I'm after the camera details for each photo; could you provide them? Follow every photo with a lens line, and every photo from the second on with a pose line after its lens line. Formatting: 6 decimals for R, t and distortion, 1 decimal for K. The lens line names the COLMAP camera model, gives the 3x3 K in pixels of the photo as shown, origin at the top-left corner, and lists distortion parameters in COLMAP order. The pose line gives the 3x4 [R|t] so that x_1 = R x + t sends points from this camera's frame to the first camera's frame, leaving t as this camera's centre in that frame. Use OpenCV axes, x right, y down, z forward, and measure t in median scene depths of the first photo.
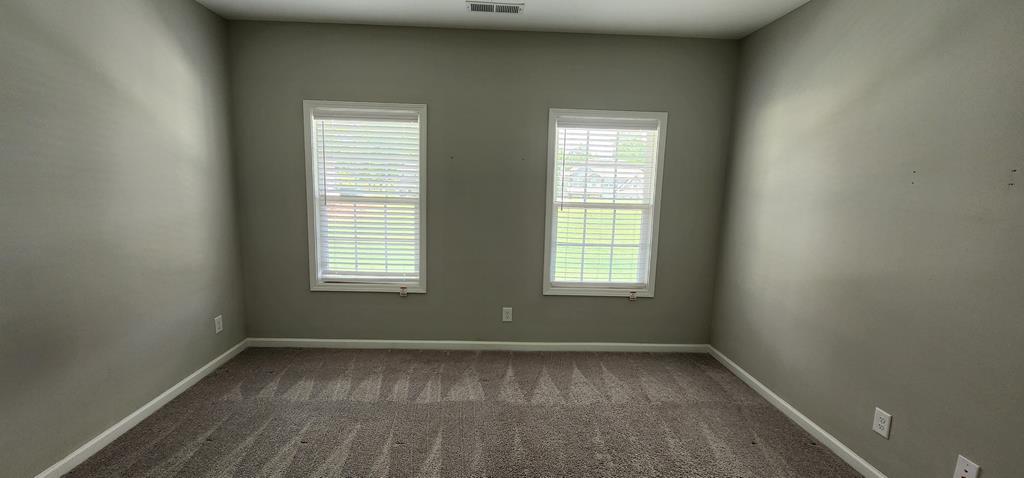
lens RADIAL K [[418.1, 0, 501.2], [0, 418.1, 240.2], [0, 0, 1]] dist [0.001787, -0.000047]
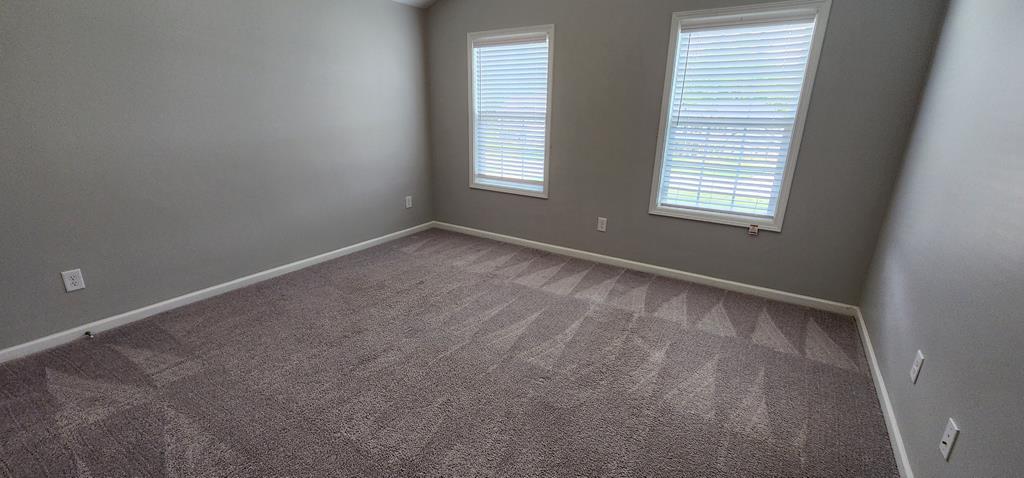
lens RADIAL K [[428.7, 0, 516.3], [0, 428.7, 229.1], [0, 0, 1]] dist [-0.001423, -0.000110]
pose [[0.805334, 0.150078, -0.573510, 0.438887], [-0.063168, 0.983641, 0.168702, 0.014543], [0.589446, -0.099634, 0.801640, 0.004085]]
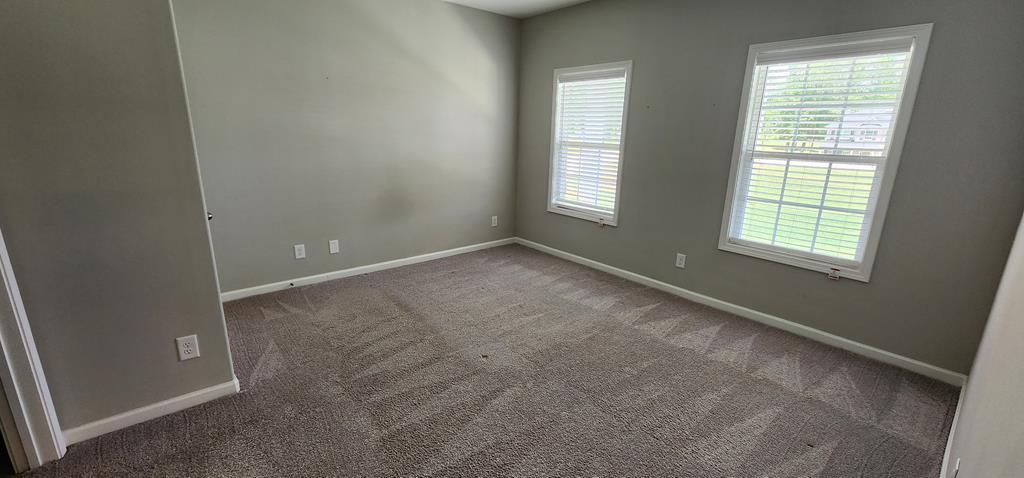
lens RADIAL K [[418.1, 0, 501.2], [0, 418.1, 240.2], [0, 0, 1]] dist [0.001787, -0.000047]
pose [[0.615186, 0.189242, -0.765333, 0.532474], [-0.108986, 0.981857, 0.155177, 0.016497], [0.780813, -0.012052, 0.624649, 0.008889]]
